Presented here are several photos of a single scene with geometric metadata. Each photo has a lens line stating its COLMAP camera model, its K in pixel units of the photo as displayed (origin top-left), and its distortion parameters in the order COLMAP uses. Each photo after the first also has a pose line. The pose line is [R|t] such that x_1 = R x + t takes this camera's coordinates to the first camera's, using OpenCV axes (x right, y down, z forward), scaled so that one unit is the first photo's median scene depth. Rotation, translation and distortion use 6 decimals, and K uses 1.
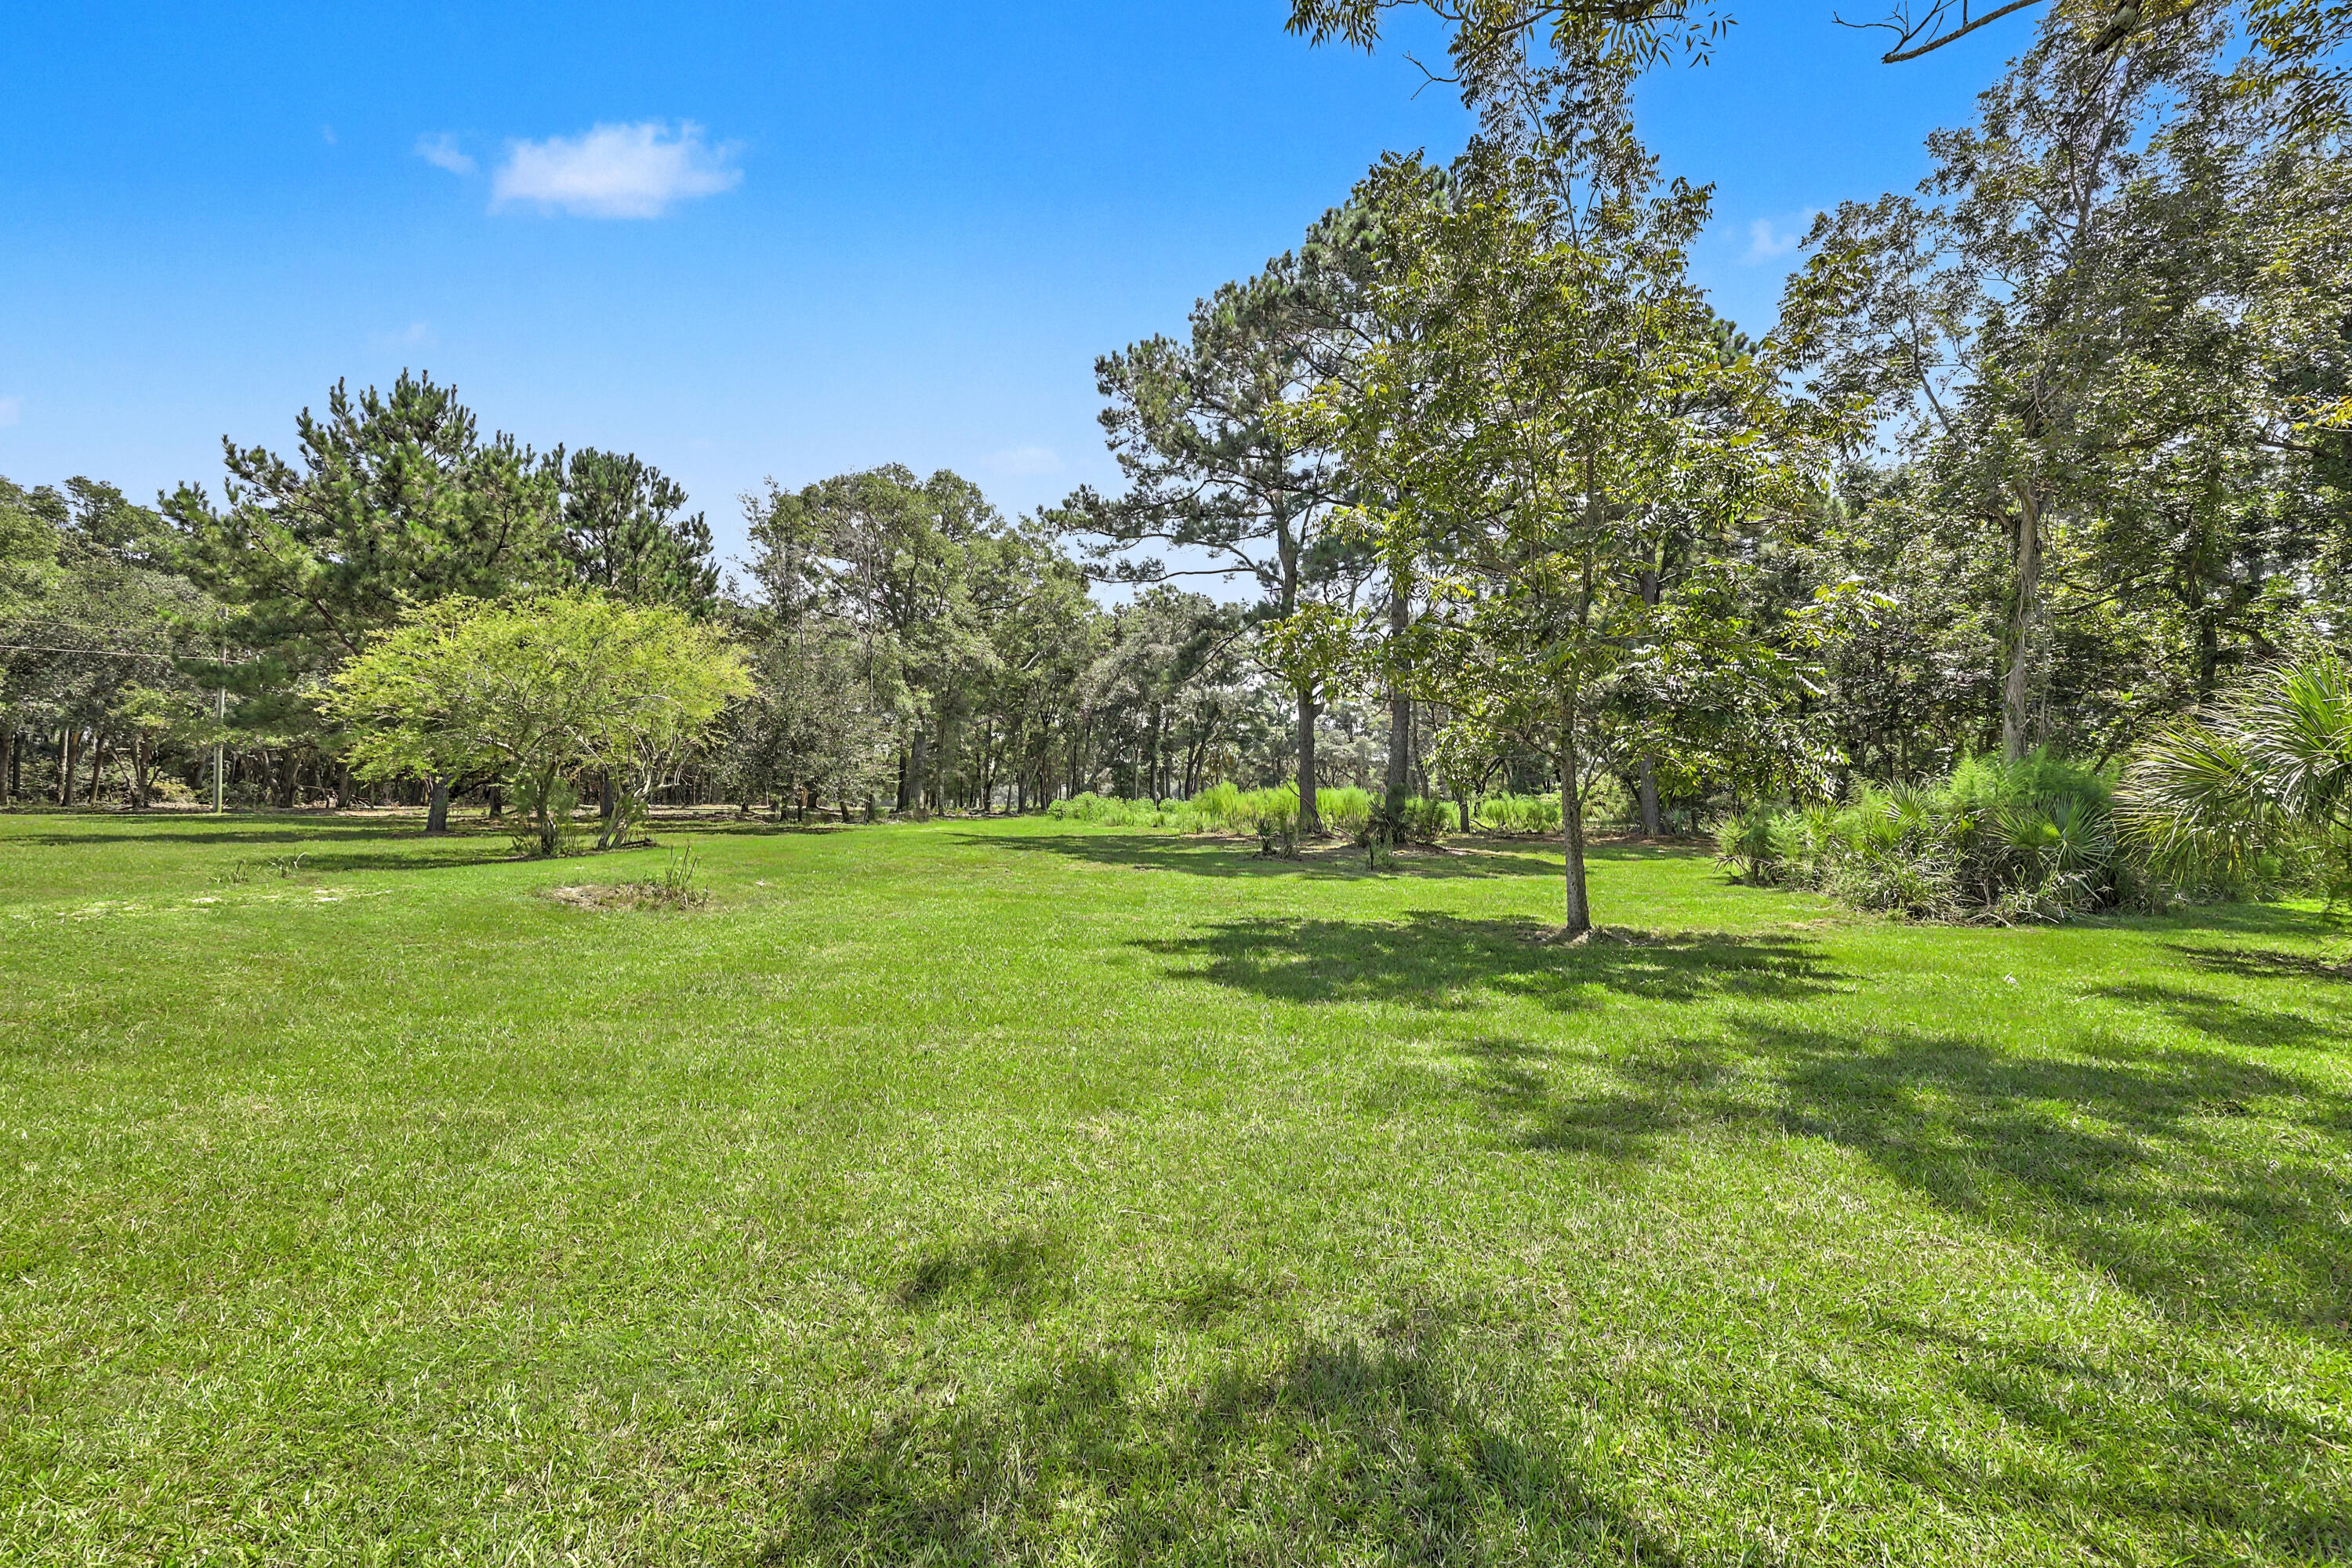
lens RADIAL K [[962.3, 0, 1167.9], [0, 962.3, 800.9], [0, 0, 1]] dist [-0.000093, -0.000028]
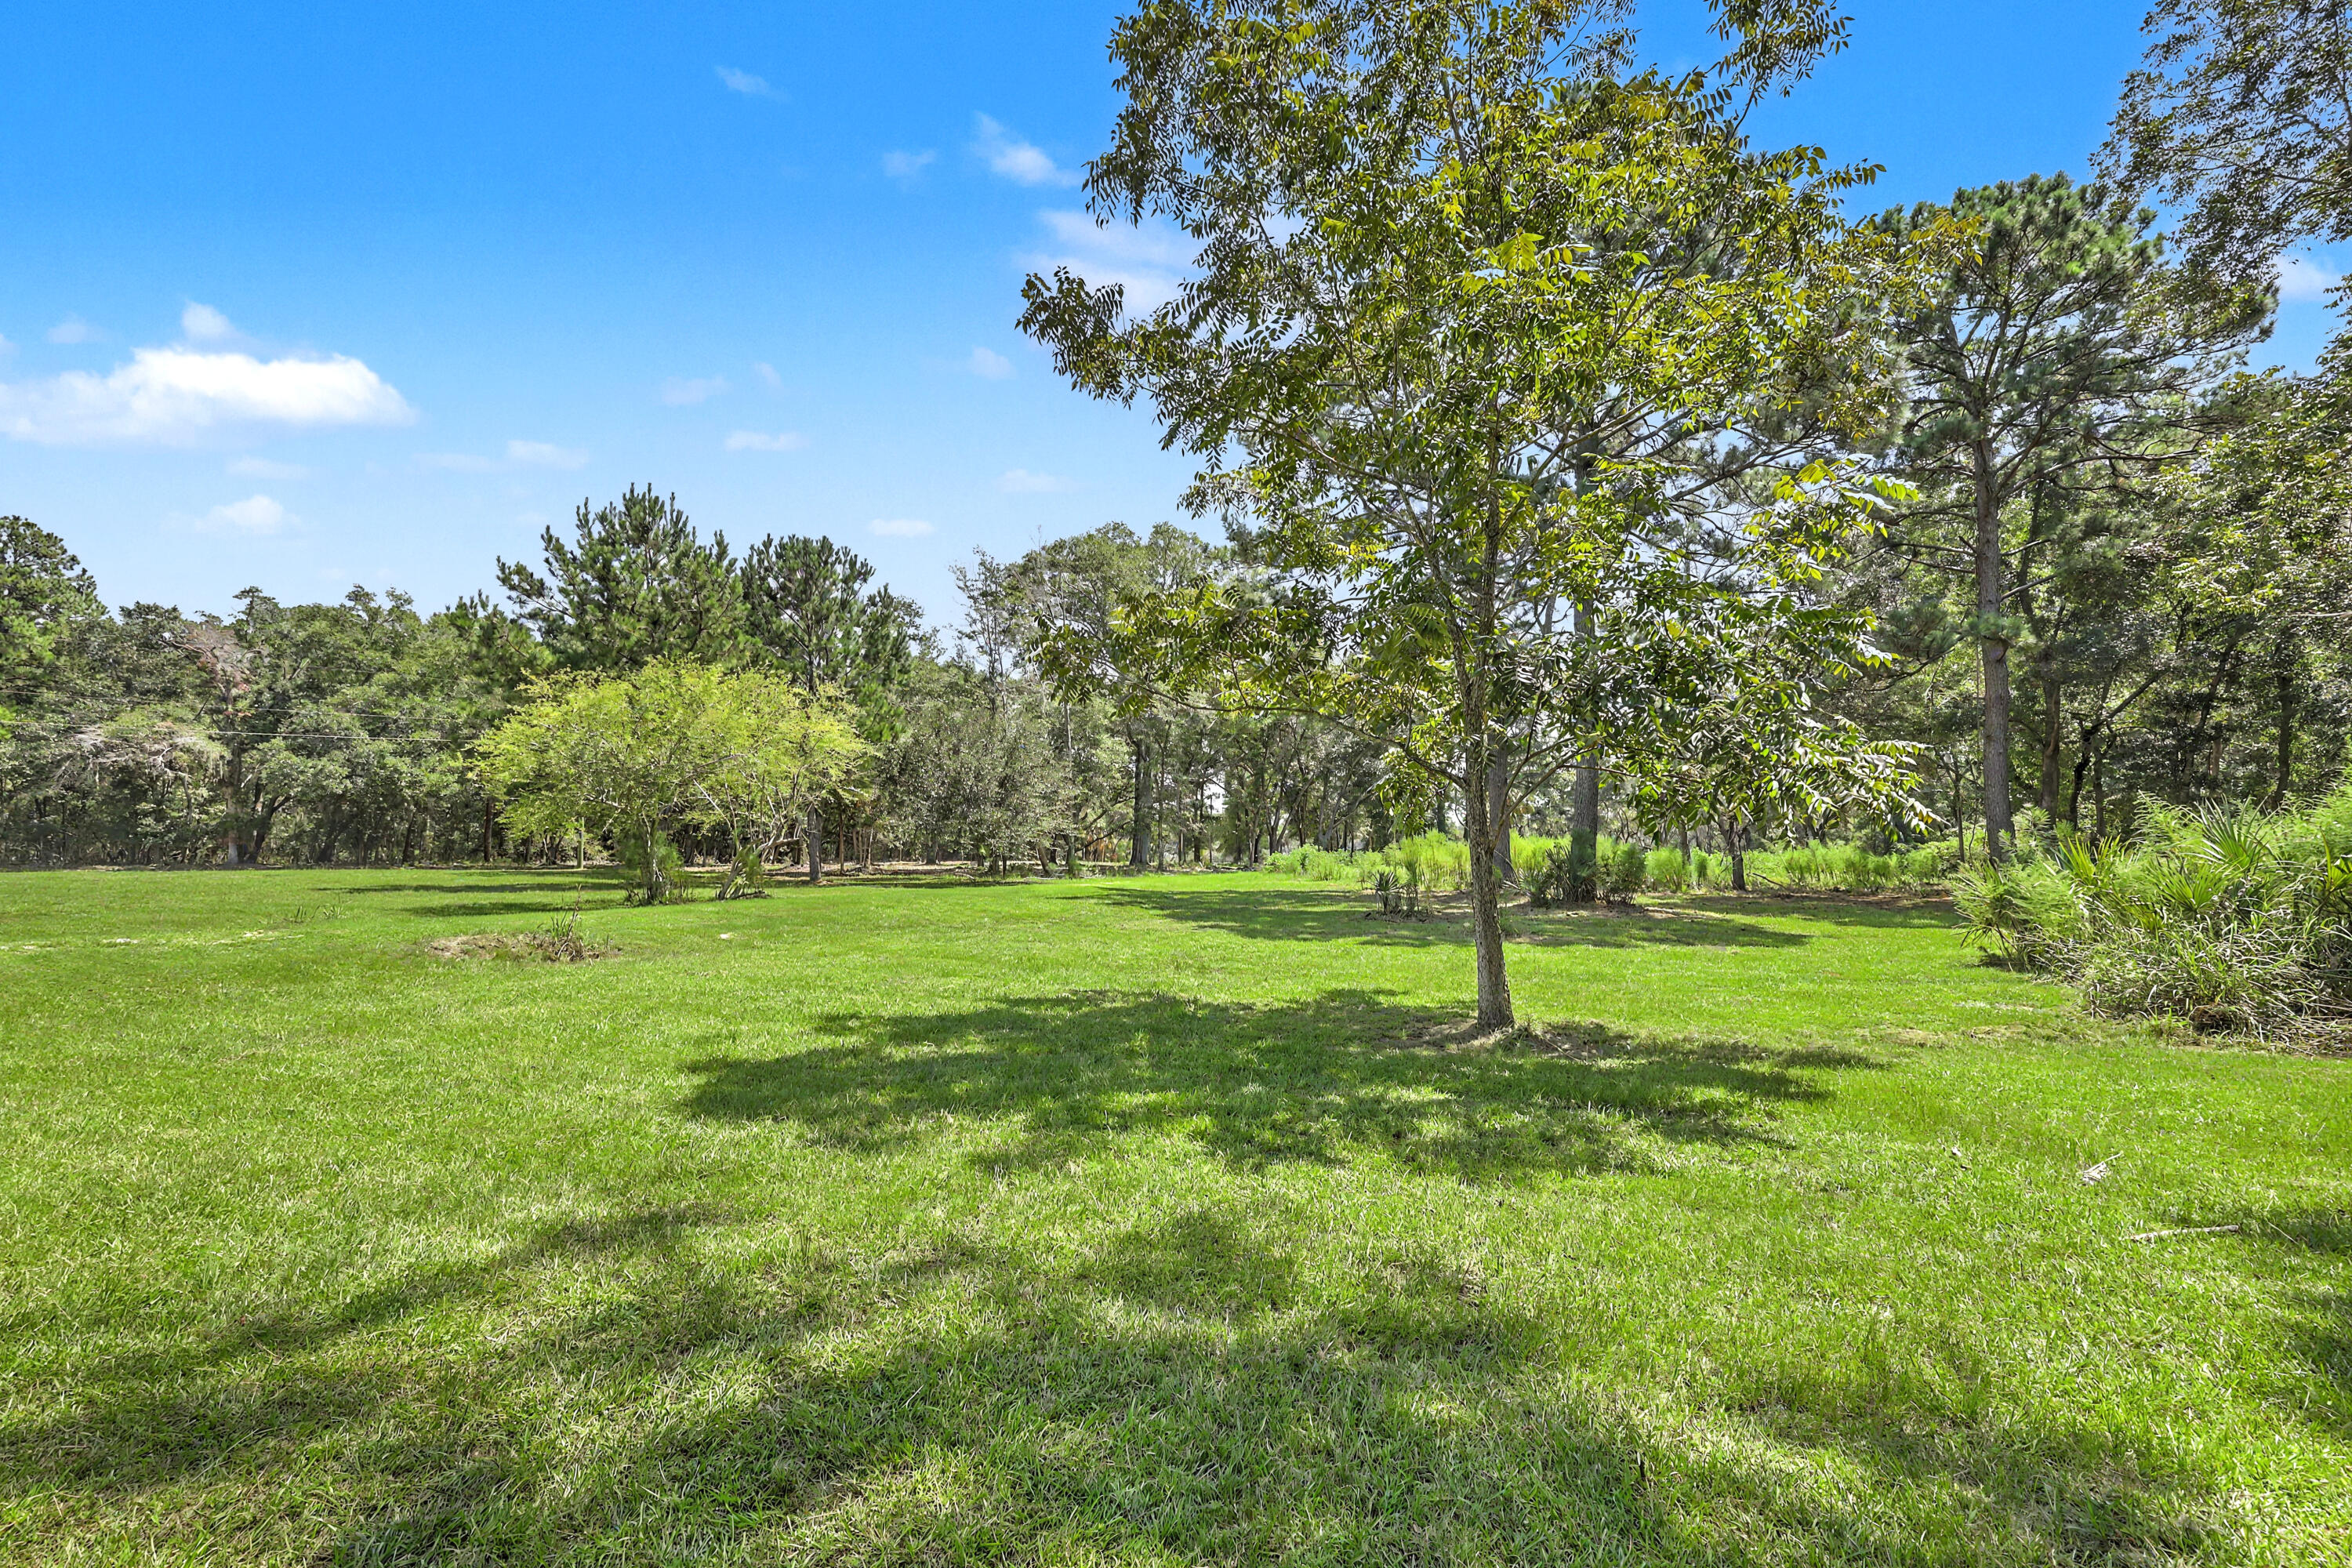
lens RADIAL K [[977.7, 0, 1175.2], [0, 977.7, 816.5], [0, 0, 1]] dist [0.001258, 0.000037]
pose [[0.946266, -0.019726, -0.322786, 0.179398], [0.006802, 0.999131, -0.041119, 0.003468], [0.323316, 0.036714, 0.945578, 0.100602]]
